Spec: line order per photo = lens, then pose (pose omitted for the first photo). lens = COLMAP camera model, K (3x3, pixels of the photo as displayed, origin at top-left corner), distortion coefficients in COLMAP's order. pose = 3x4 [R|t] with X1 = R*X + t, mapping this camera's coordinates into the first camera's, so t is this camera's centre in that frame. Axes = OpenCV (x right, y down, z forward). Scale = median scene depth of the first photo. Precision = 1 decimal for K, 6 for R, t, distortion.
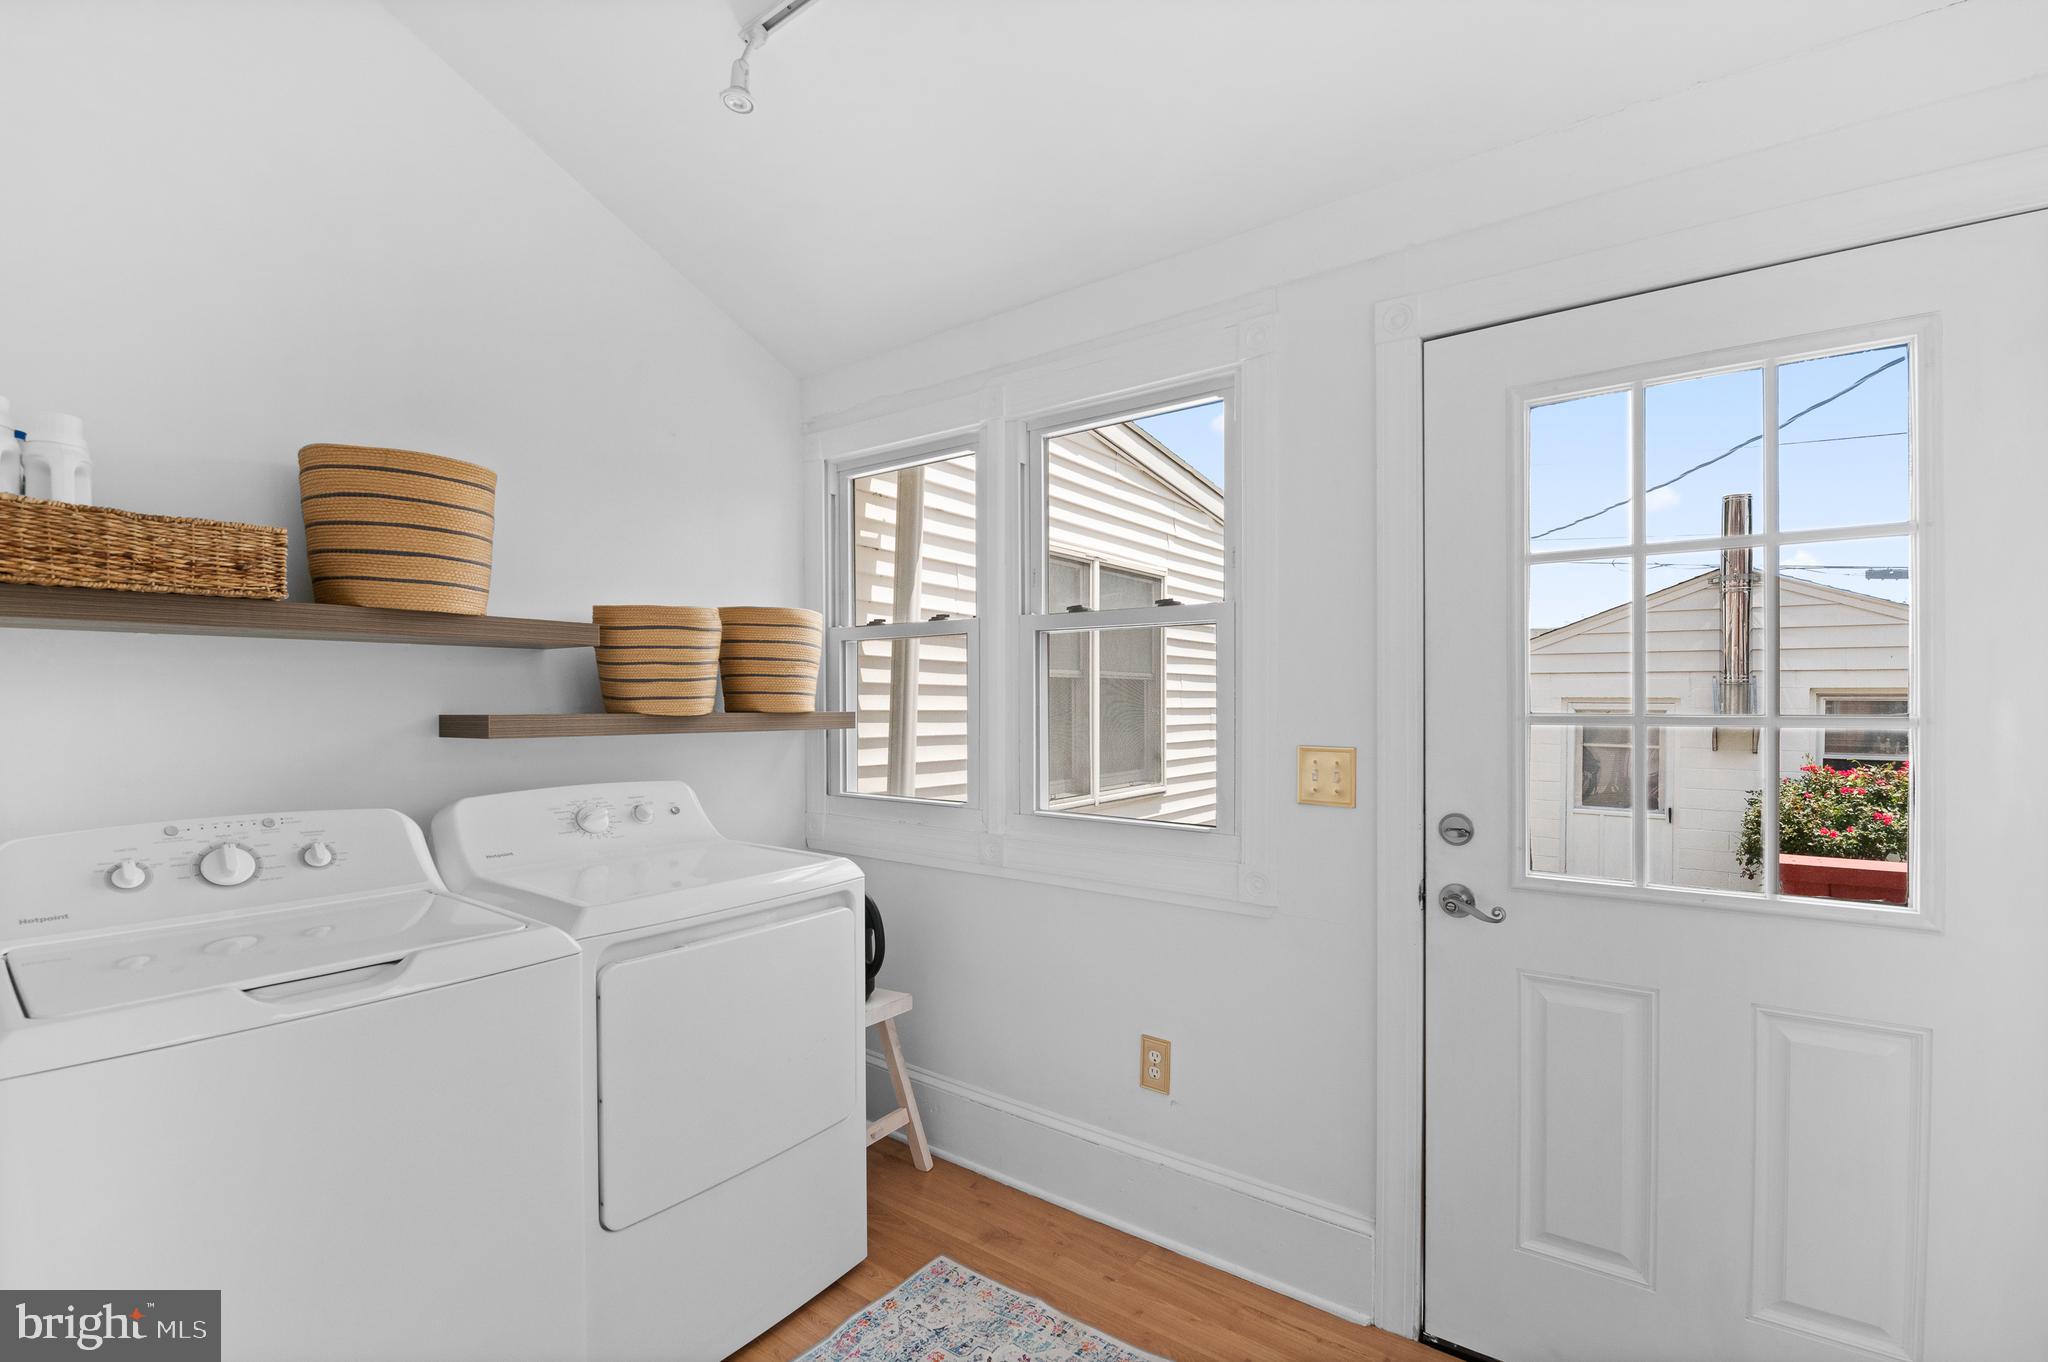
lens RADIAL K [[917.5, 0, 1016.5], [0, 917.5, 693.0], [0, 0, 1]] dist [-0.005682, -0.006832]
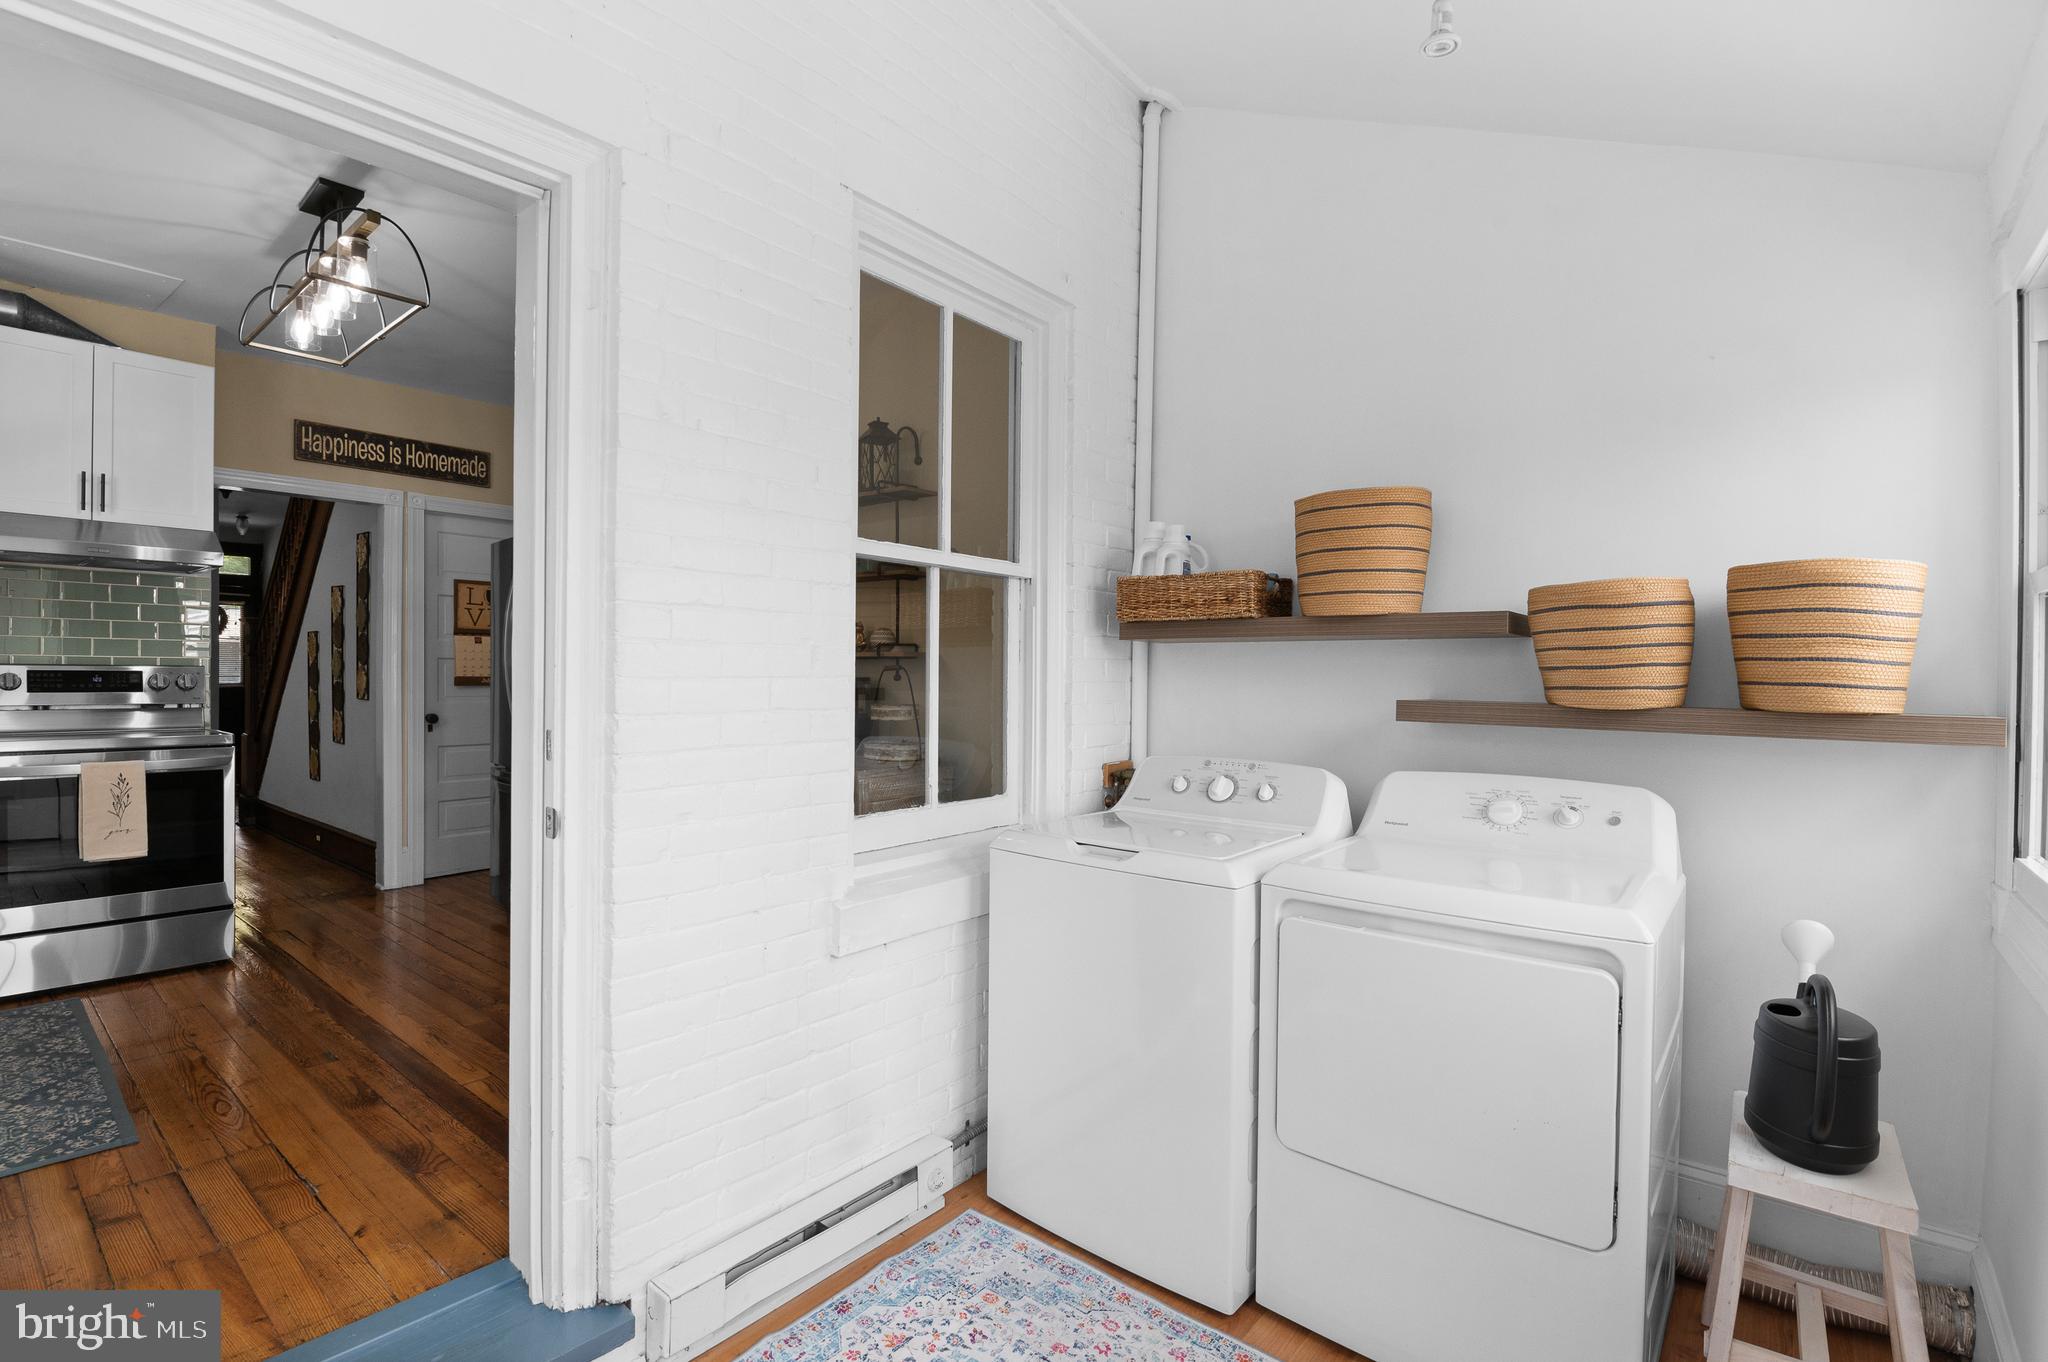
lens RADIAL K [[917.5, 0, 1015.4], [0, 917.5, 680.5], [0, 0, 1]] dist [-0.005682, -0.006832]
pose [[-0.056089, 0.001904, -0.998424, 0.624399], [-0.009757, 0.999949, 0.002455, 0.001031], [0.998378, 0.009880, -0.056067, 0.612811]]
